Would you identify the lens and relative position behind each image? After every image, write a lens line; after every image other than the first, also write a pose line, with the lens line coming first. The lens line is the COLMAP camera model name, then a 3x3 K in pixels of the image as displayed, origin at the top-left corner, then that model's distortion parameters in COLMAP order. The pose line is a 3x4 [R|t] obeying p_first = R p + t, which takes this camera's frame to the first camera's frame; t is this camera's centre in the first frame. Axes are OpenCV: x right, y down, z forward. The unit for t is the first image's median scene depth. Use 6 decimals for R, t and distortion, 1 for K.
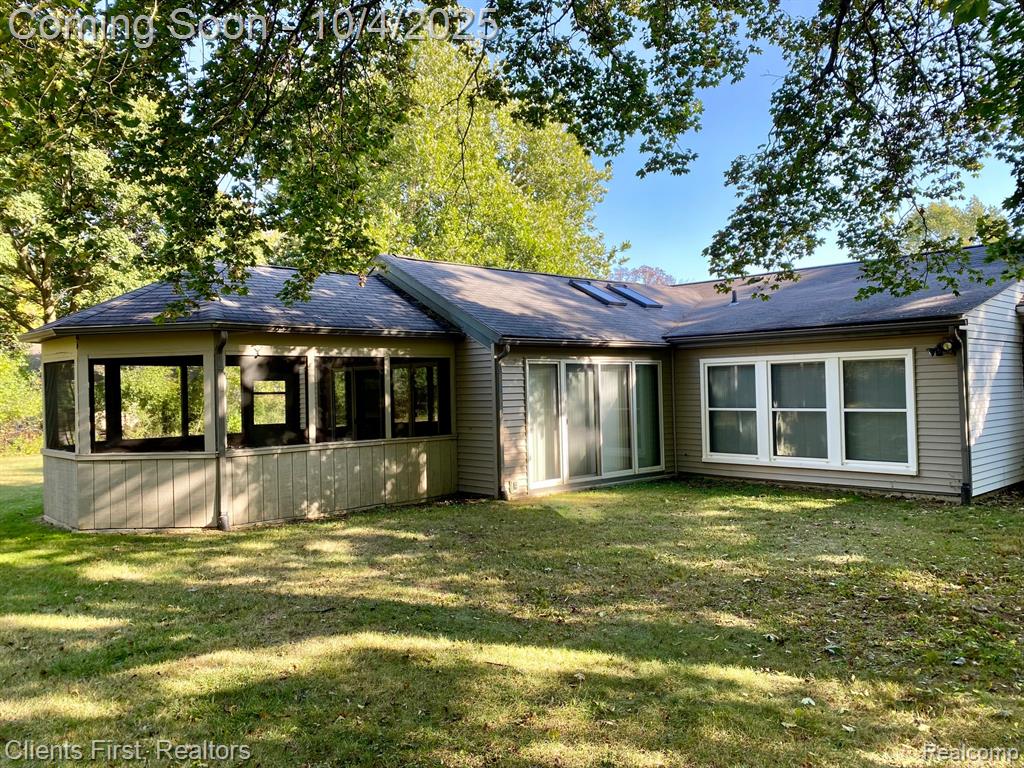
lens RADIAL K [[765.6, 0, 513.9], [0, 765.6, 358.5], [0, 0, 1]] dist [0.106884, -0.001250]
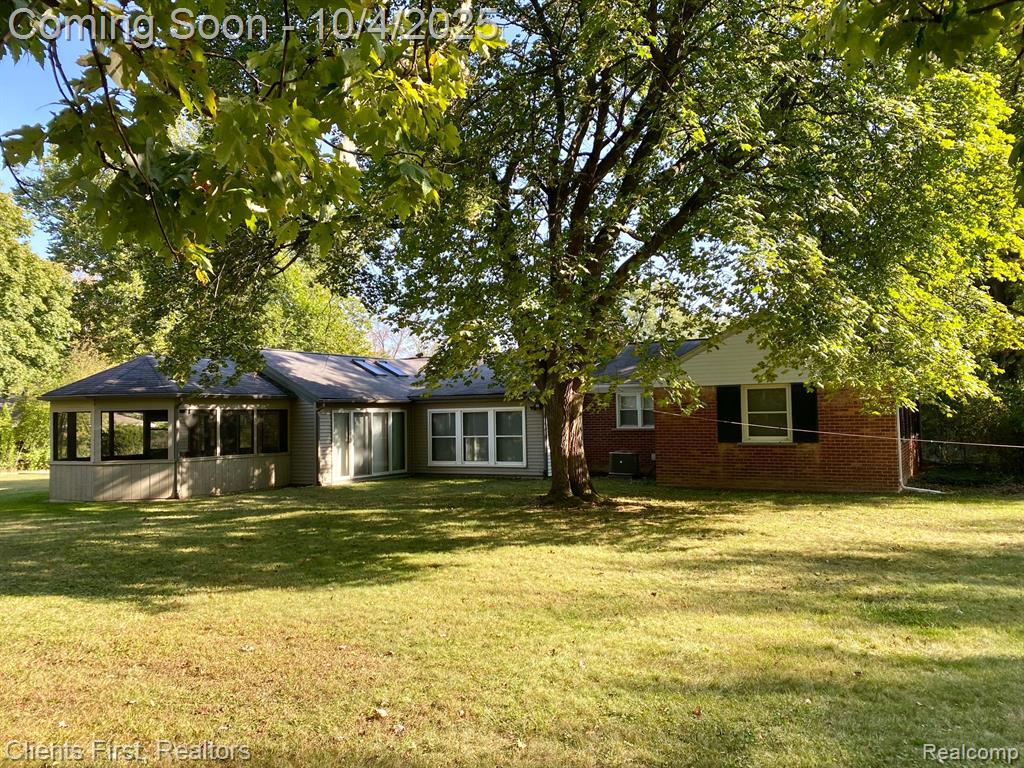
lens RADIAL K [[765.6, 0, 512.1], [0, 765.6, 381.0], [0, 0, 1]] dist [0.106884, -0.001250]
pose [[0.951476, 0.015369, 0.307338, -0.135078], [-0.010124, 0.999775, -0.018650, -0.037292], [-0.307555, 0.014634, 0.951418, -0.845977]]
